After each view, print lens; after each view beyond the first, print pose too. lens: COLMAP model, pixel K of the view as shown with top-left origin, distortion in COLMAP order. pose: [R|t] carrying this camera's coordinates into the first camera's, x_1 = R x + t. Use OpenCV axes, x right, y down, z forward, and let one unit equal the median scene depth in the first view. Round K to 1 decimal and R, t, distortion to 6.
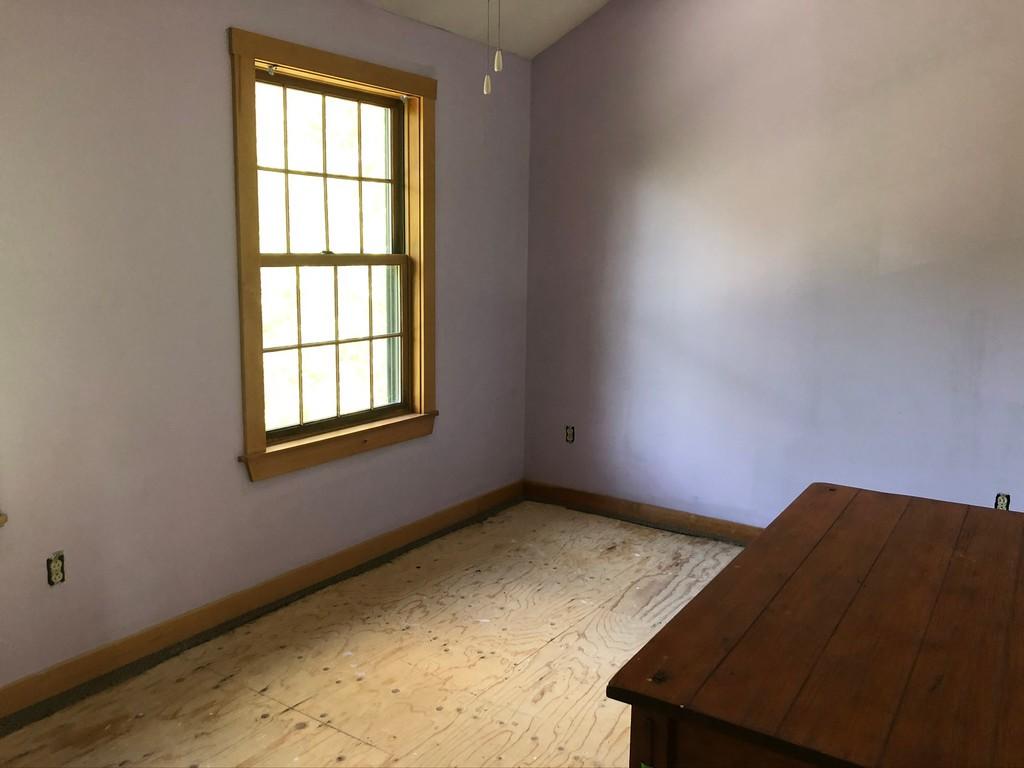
lens RADIAL K [[869.6, 0, 512.0], [0, 869.6, 384.0], [0, 0, 1]] dist [0.076174, -0.170886]
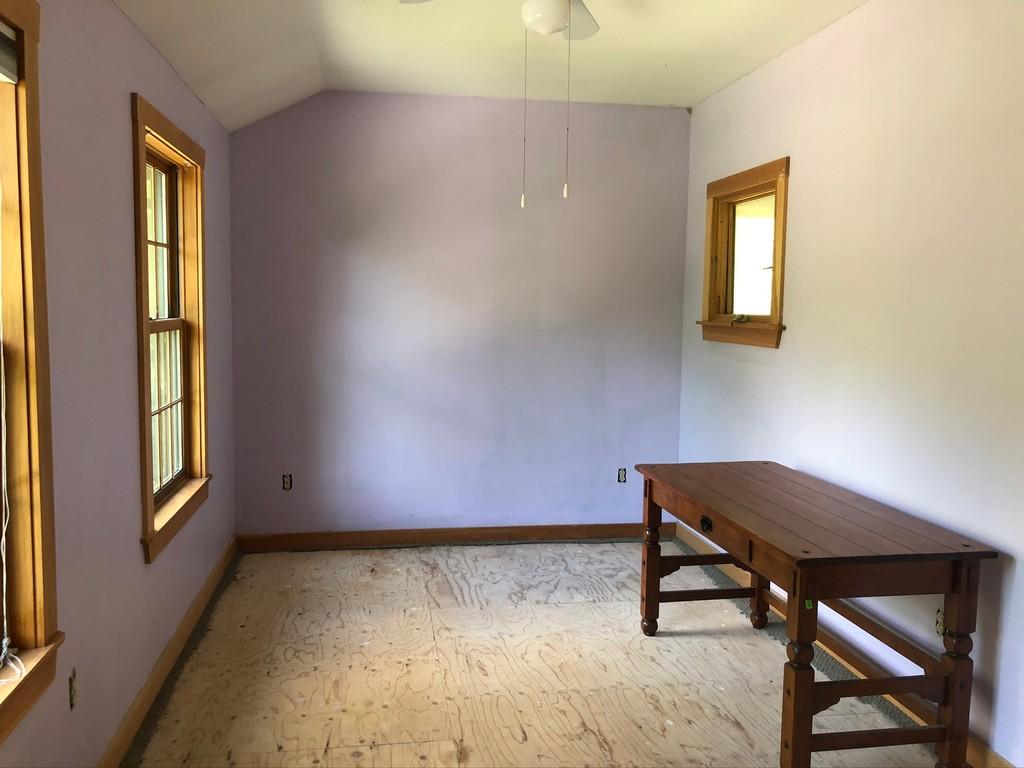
lens RADIAL K [[869.6, 0, 512.0], [0, 869.6, 384.0], [0, 0, 1]] dist [0.076174, -0.170886]
pose [[0.712894, -0.072643, 0.697499, -0.562202], [0.112406, 0.993597, -0.011406, -0.022088], [-0.692204, 0.086534, 0.716495, 0.032127]]
